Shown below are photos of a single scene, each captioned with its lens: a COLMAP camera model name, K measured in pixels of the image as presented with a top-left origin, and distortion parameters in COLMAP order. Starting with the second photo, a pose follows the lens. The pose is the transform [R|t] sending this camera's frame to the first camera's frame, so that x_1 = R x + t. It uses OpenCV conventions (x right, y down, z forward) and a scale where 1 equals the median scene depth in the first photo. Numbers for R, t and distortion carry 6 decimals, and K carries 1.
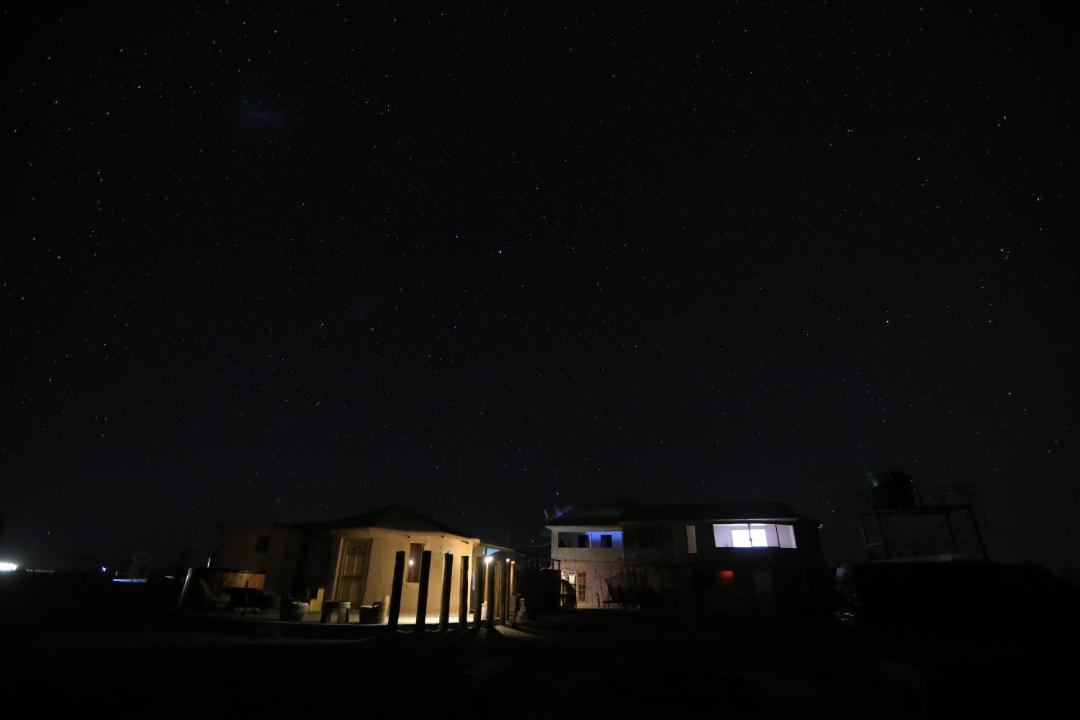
lens RADIAL K [[500.4, 0, 535.9], [0, 500.4, 359.3], [0, 0, 1]] dist [-0.044049, 0.020694]
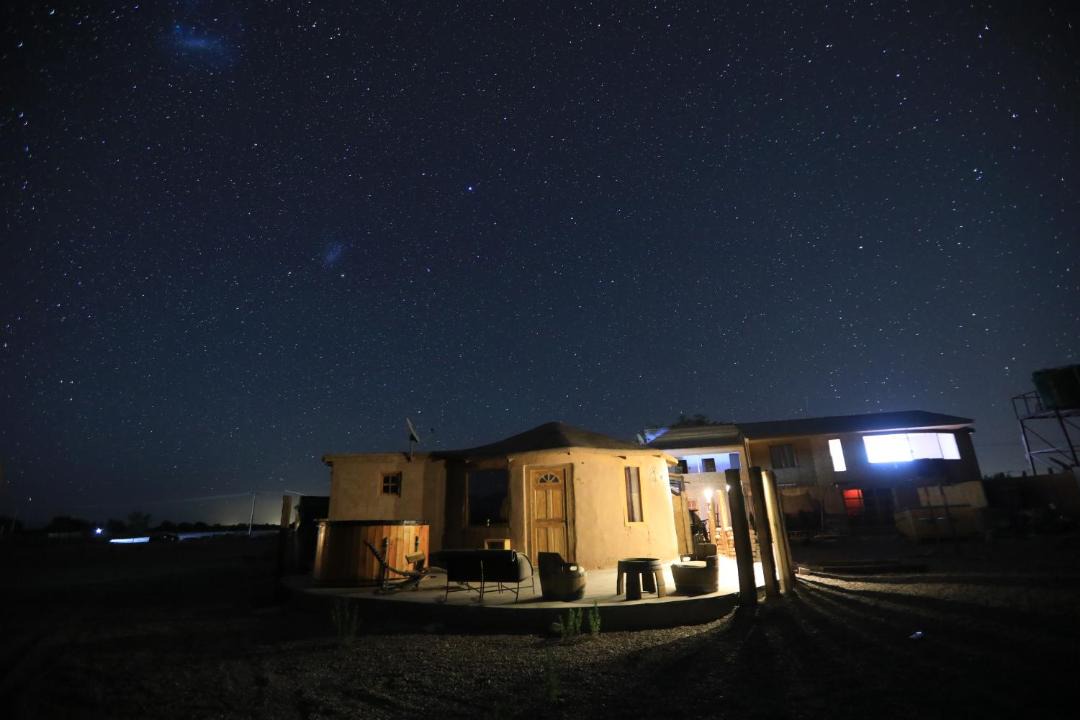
lens RADIAL K [[500.4, 0, 535.9], [0, 500.4, 359.3], [0, 0, 1]] dist [-0.044049, 0.020694]
pose [[0.997990, -0.041969, 0.047476, -0.378030], [0.036289, 0.992733, 0.114740, 0.131061], [-0.051946, -0.112786, 0.992261, 0.320373]]
